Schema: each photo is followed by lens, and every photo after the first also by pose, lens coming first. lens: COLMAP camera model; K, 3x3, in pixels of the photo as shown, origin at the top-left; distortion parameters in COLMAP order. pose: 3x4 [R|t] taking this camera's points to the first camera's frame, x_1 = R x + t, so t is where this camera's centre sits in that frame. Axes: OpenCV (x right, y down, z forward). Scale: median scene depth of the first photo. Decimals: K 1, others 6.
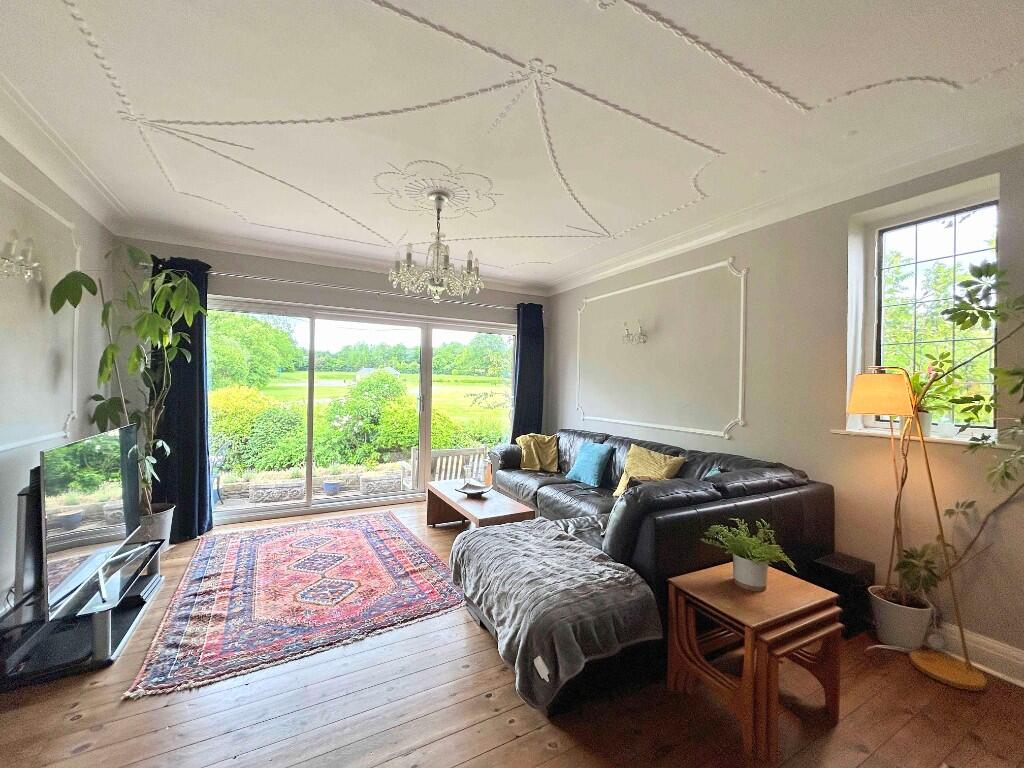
lens RADIAL K [[407.8, 0, 505.3], [0, 407.8, 387.8], [0, 0, 1]] dist [-0.002784, -0.000268]
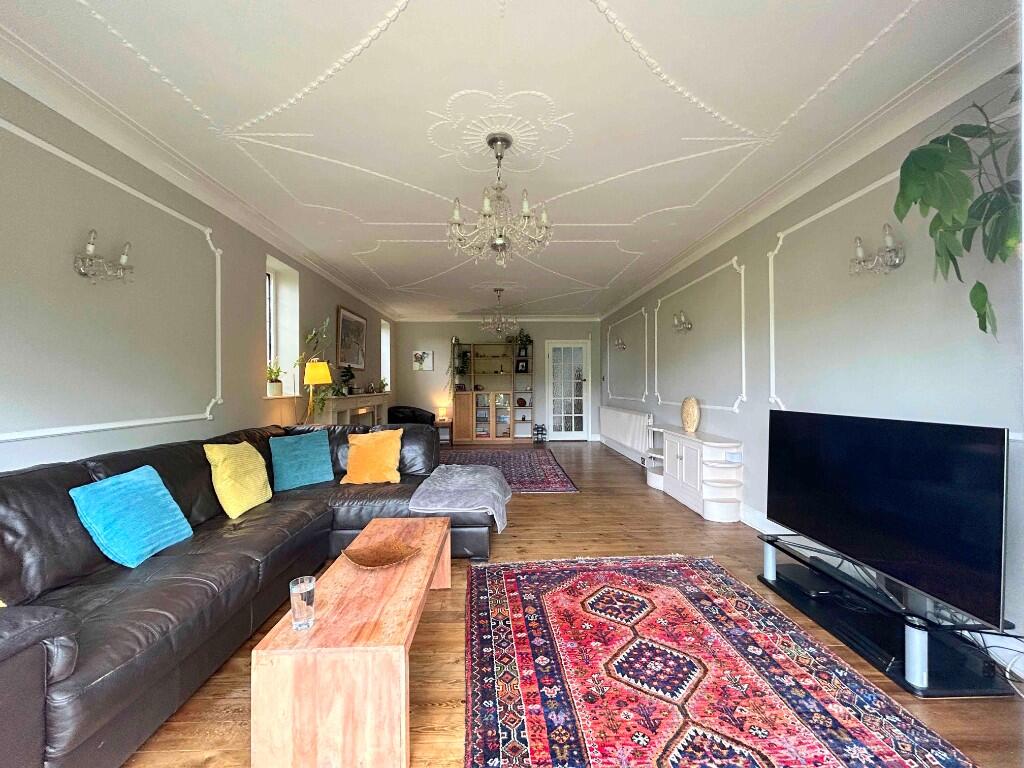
lens RADIAL K [[407.8, 0, 509.5], [0, 407.8, 384.4], [0, 0, 1]] dist [-0.002784, -0.000268]
pose [[-0.892684, -0.011692, 0.450530, -0.581298], [-0.009063, 0.999927, 0.007991, 0.032013], [-0.450591, 0.003050, -0.892725, 1.769140]]
